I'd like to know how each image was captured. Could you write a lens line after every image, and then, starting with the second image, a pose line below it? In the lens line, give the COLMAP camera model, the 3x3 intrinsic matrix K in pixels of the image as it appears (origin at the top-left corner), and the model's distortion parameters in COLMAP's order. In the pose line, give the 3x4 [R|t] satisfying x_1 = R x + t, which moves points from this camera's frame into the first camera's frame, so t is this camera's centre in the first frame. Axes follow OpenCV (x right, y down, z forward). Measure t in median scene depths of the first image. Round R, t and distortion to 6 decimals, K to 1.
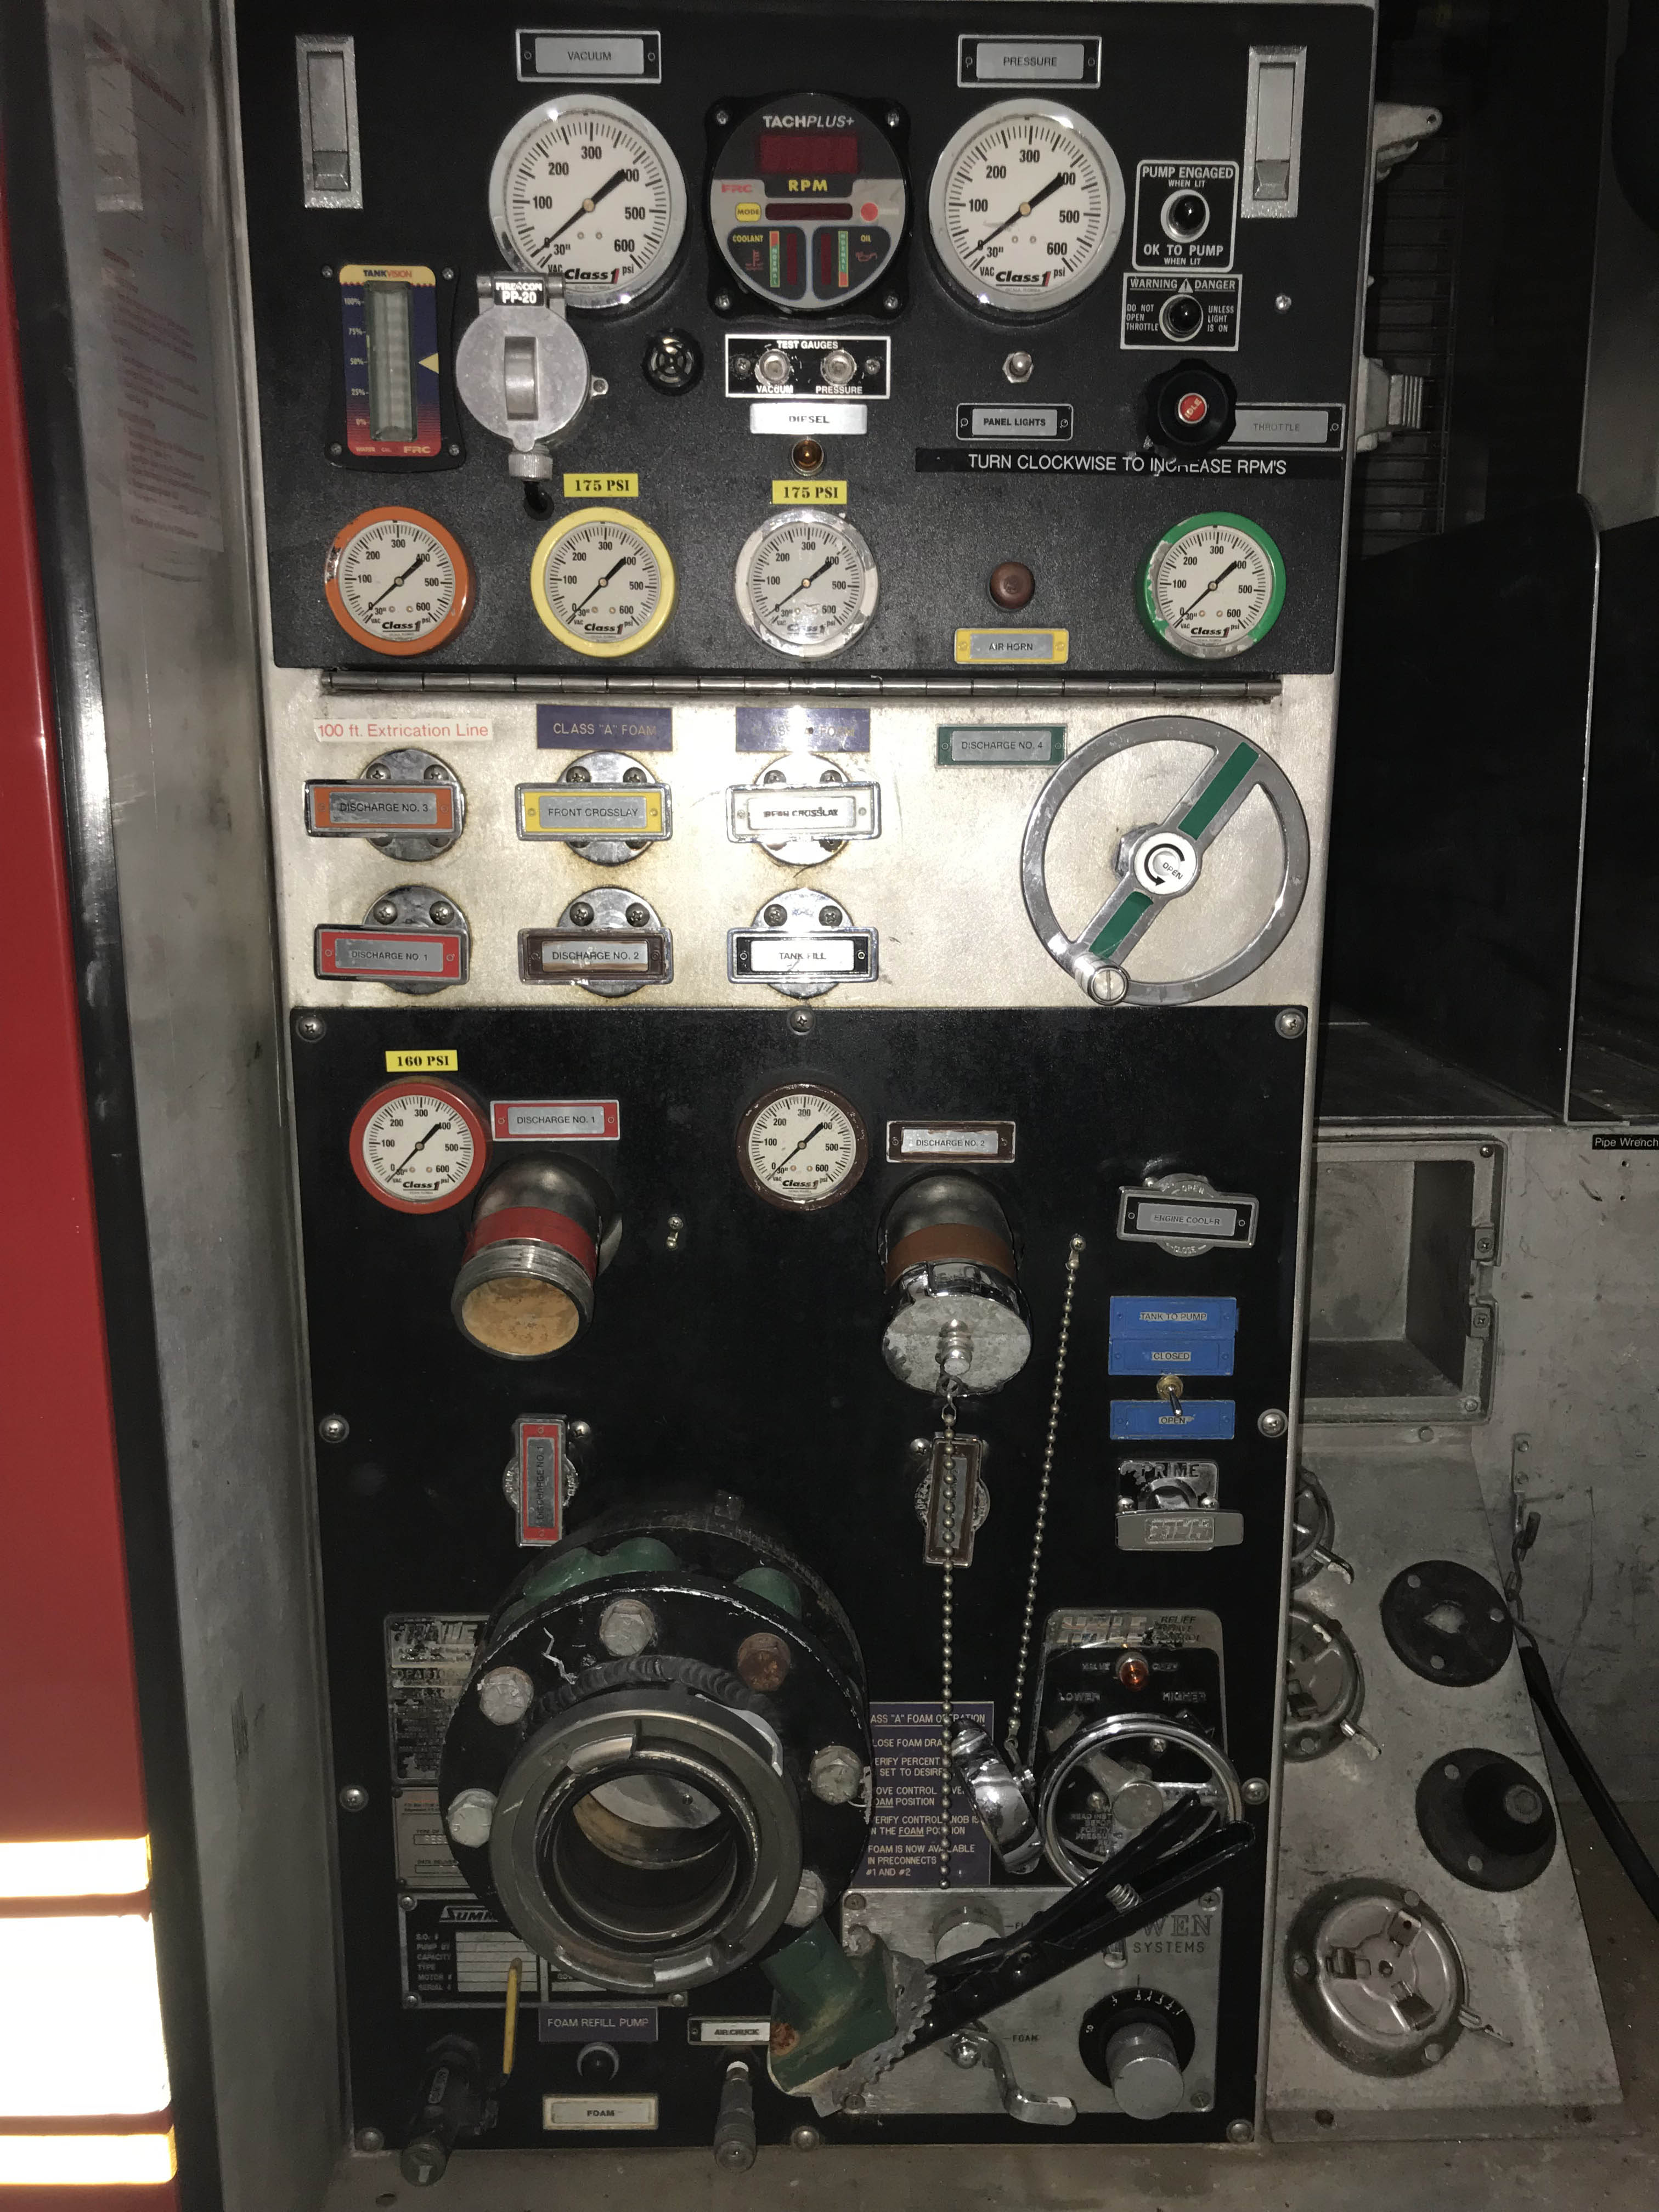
lens RADIAL K [[1826.5, 0, 829.5], [0, 1826.5, 1106.0], [0, 0, 1]] dist [0.002843, -0.004318]
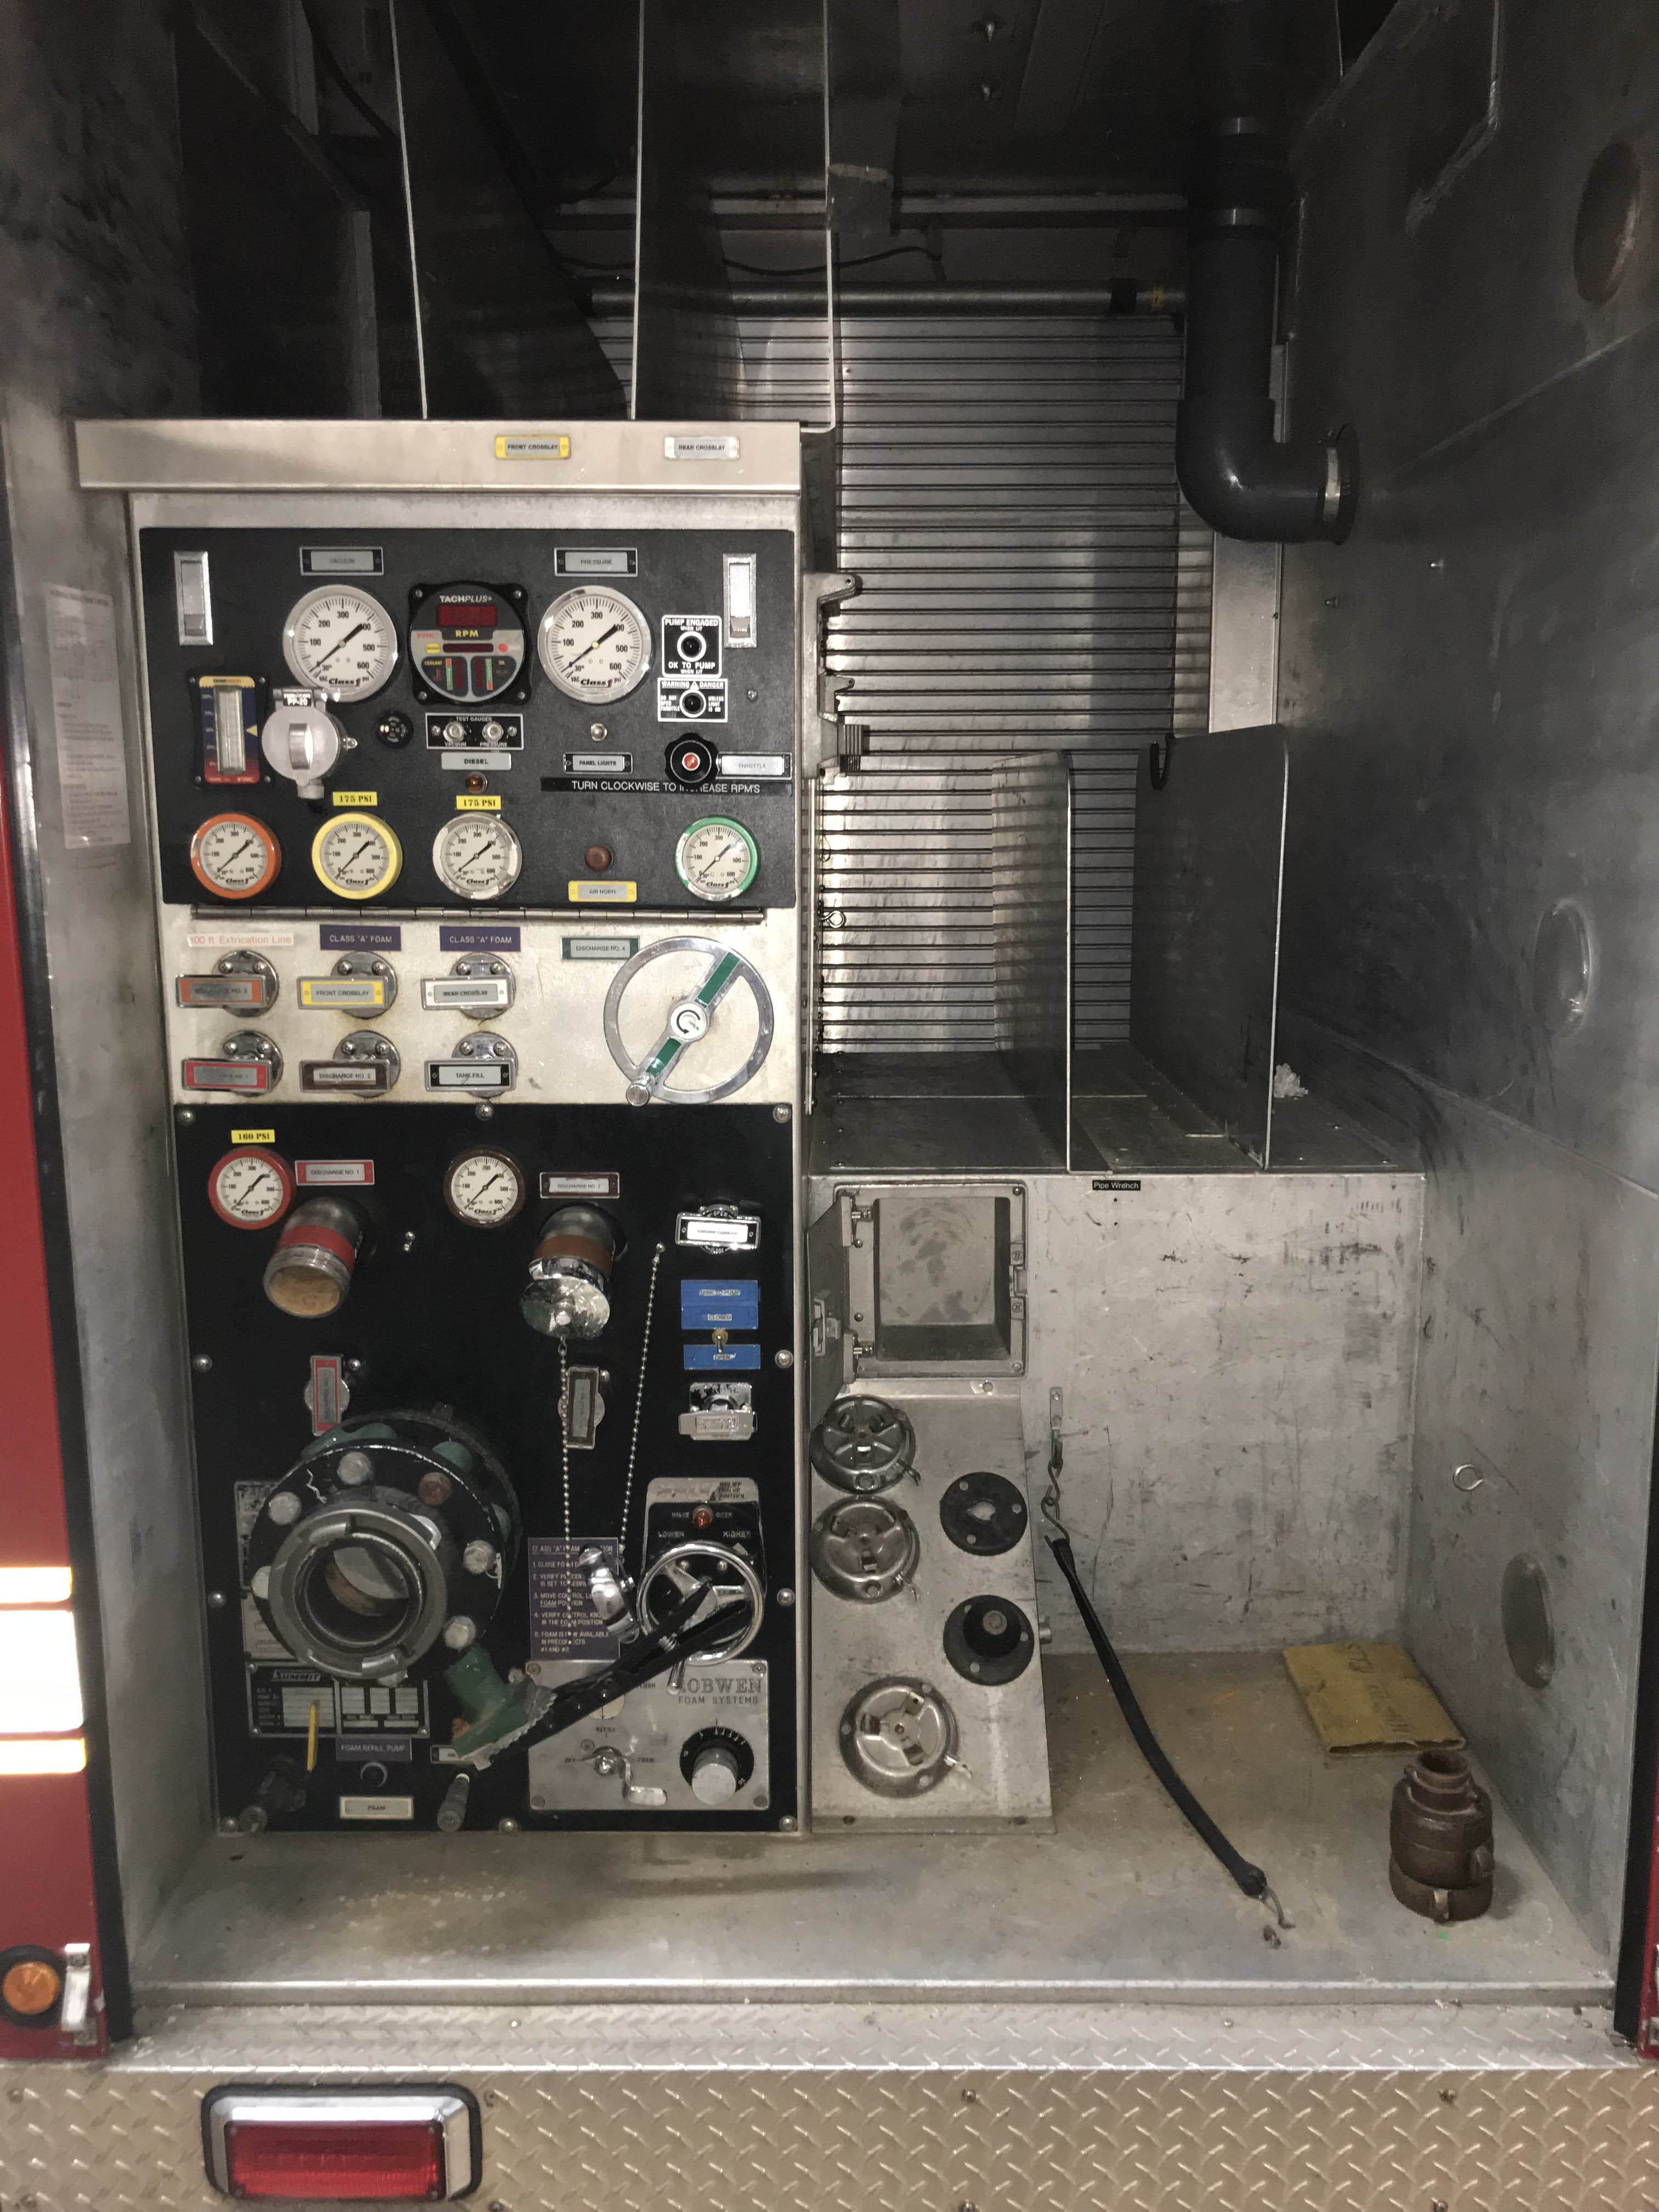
lens RADIAL K [[1798.4, 0, 831.6], [0, 1798.4, 1097.0], [0, 0, 1]] dist [0.109062, -0.363713]
pose [[0.999926, 0.000020, -0.012133, 0.320545], [-0.000360, 0.999608, -0.027988, -0.014836], [0.012127, 0.027991, 0.999535, -0.633808]]
